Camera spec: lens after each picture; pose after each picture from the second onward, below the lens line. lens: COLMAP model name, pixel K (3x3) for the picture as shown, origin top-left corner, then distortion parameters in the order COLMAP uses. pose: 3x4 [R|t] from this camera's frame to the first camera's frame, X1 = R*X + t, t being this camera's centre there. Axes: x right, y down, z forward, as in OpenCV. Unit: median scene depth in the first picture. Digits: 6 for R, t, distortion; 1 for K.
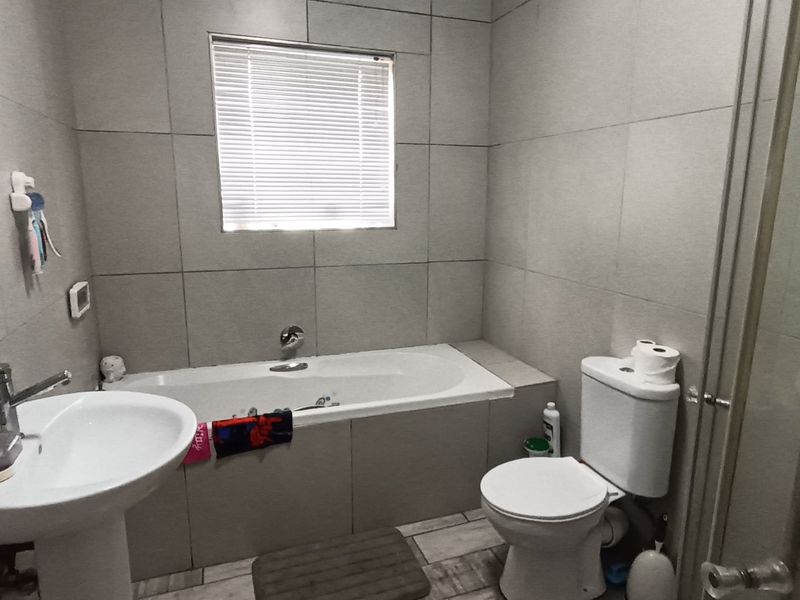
lens RADIAL K [[518.0, 0, 400.6], [0, 518.0, 301.1], [0, 0, 1]] dist [0.012864, -0.003003]
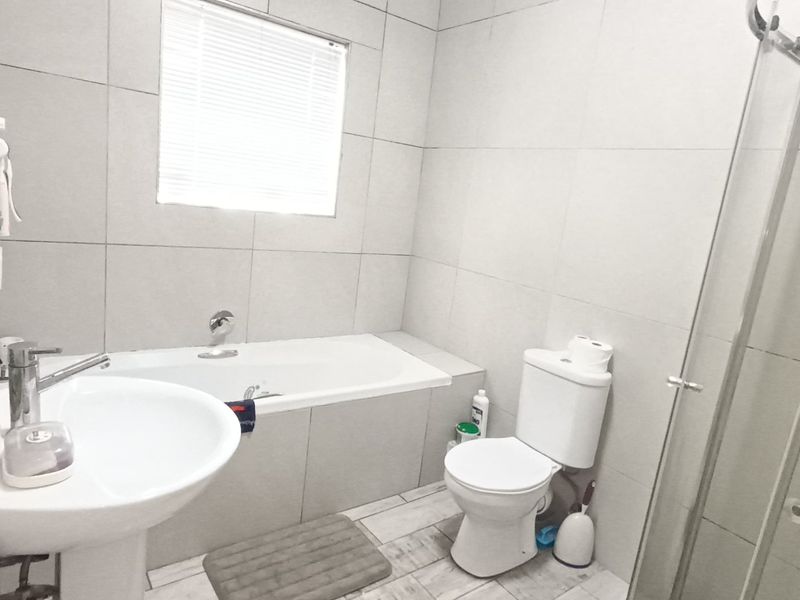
lens RADIAL K [[518.0, 0, 405.4], [0, 518.0, 299.8], [0, 0, 1]] dist [0.012864, -0.003003]
pose [[0.950336, 0.049459, 0.307272, -0.228574], [-0.054011, 0.998520, 0.006322, 0.006695], [-0.306505, -0.022604, 0.951601, 0.004906]]
